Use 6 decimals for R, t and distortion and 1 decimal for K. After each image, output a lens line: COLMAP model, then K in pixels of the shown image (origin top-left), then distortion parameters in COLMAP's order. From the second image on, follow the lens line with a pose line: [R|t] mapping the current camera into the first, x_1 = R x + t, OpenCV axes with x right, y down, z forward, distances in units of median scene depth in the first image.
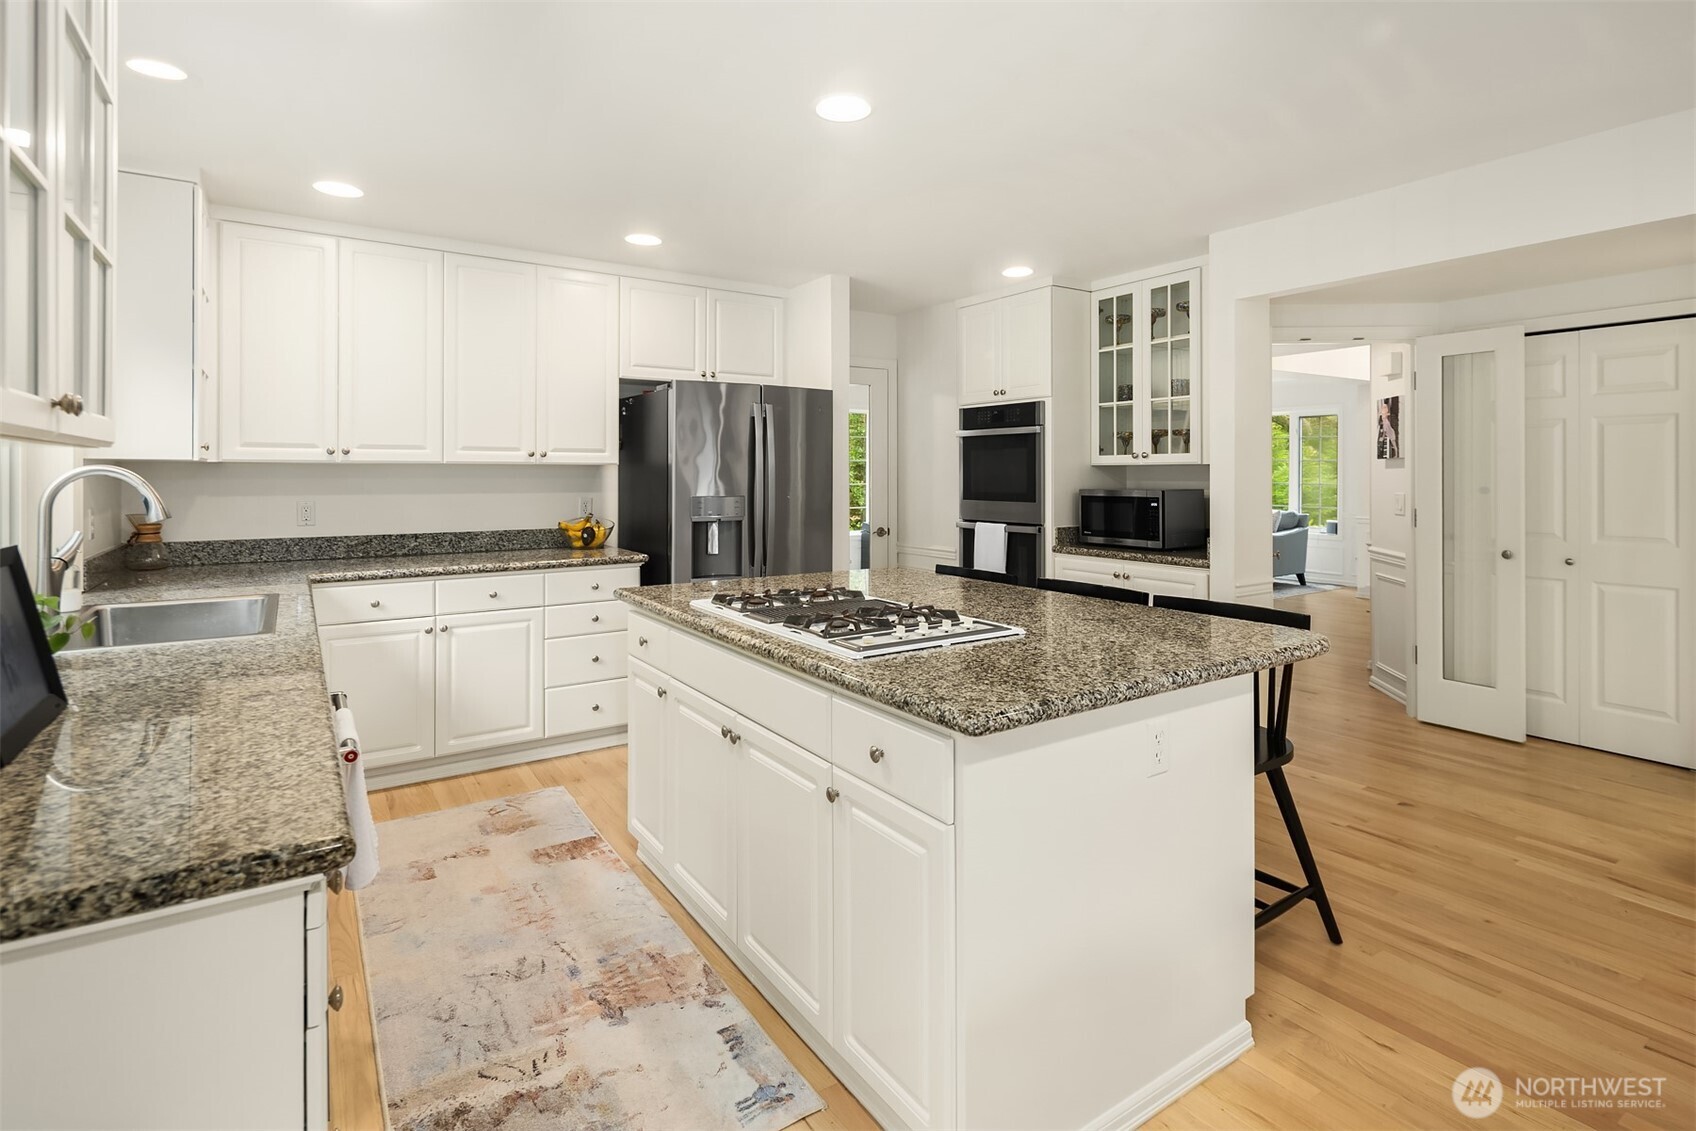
lens RADIAL K [[833.9, 0, 837.2], [0, 833.9, 490.1], [0, 0, 1]] dist [0.005489, -0.001747]
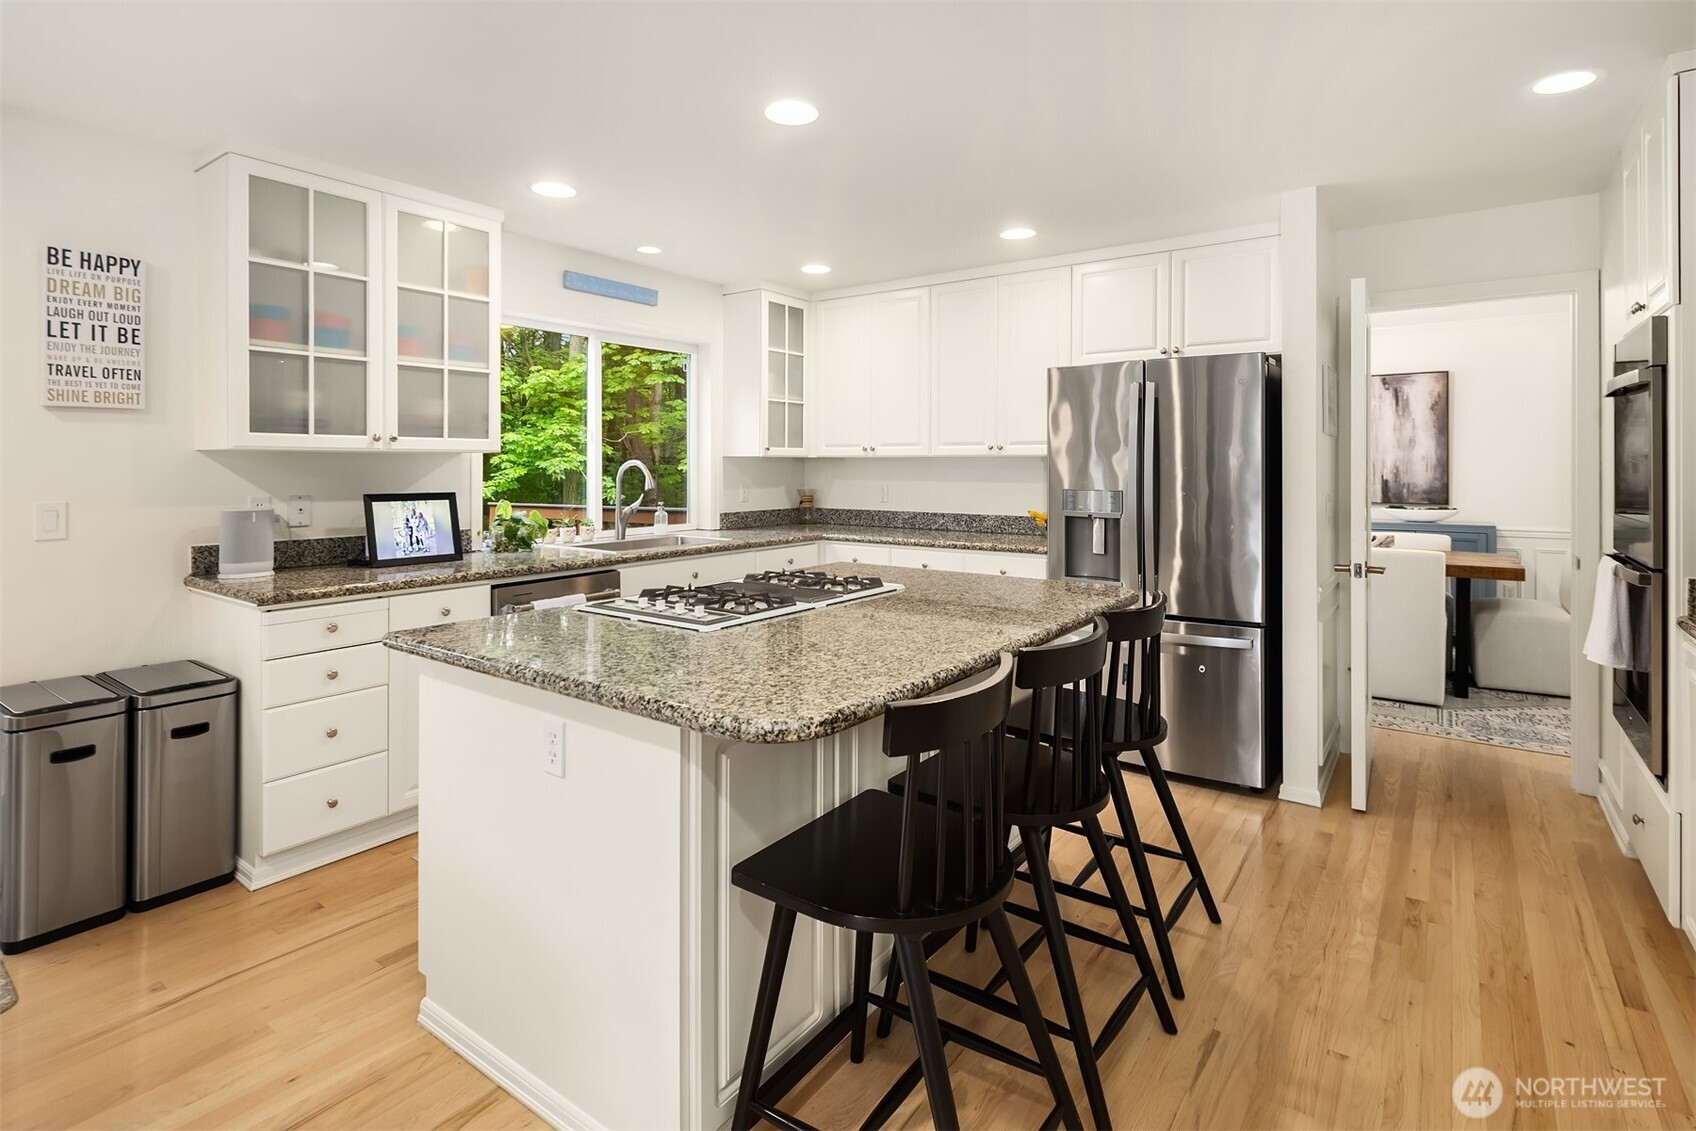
lens RADIAL K [[833.9, 0, 843.0], [0, 833.9, 464.7], [0, 0, 1]] dist [0.005489, -0.001747]
pose [[0.335271, -0.000769, -0.942121, 0.651743], [-0.021544, 0.999732, -0.008483, -0.006551], [0.941875, 0.023141, 0.335165, 0.465718]]
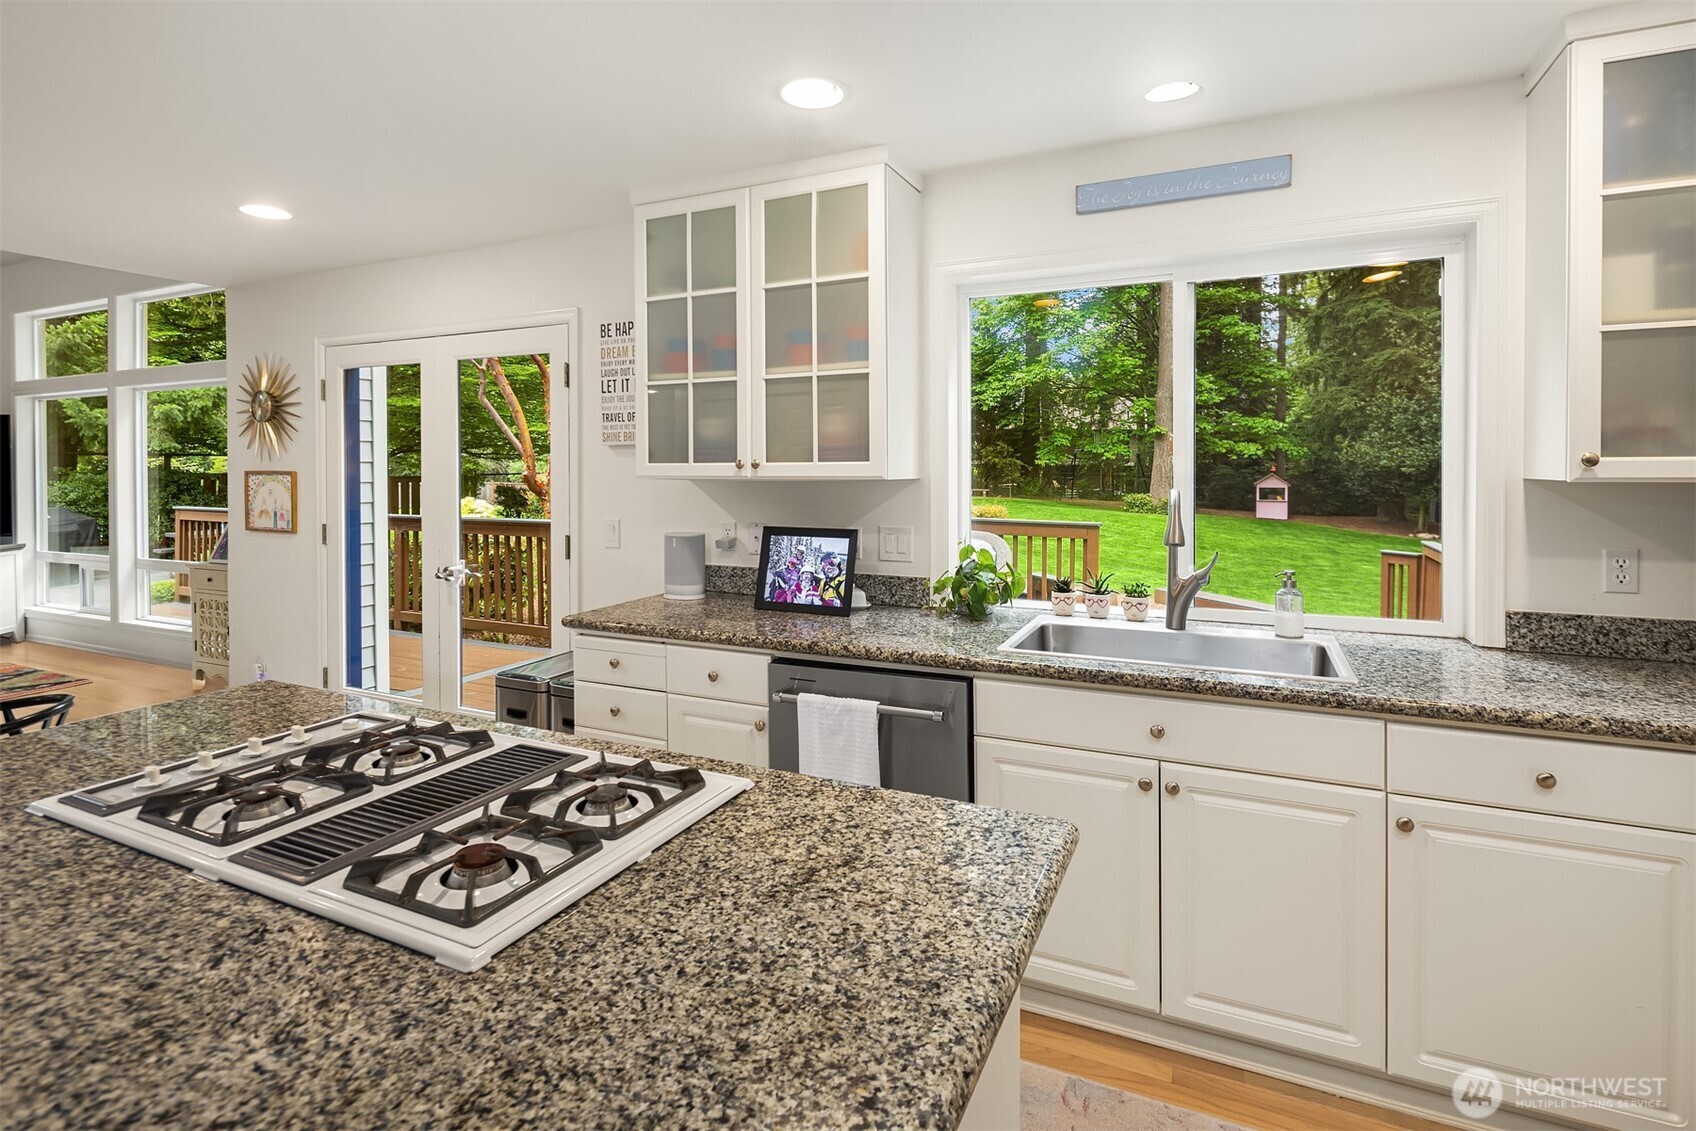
lens RADIAL K [[833.9, 0, 833.4], [0, 833.9, 474.7], [0, 0, 1]] dist [0.005489, -0.001747]
pose [[-0.864130, 0.006603, -0.503226, 0.016138], [-0.008027, 0.999606, 0.026899, -0.042063], [0.503205, 0.027284, -0.863736, 0.991726]]
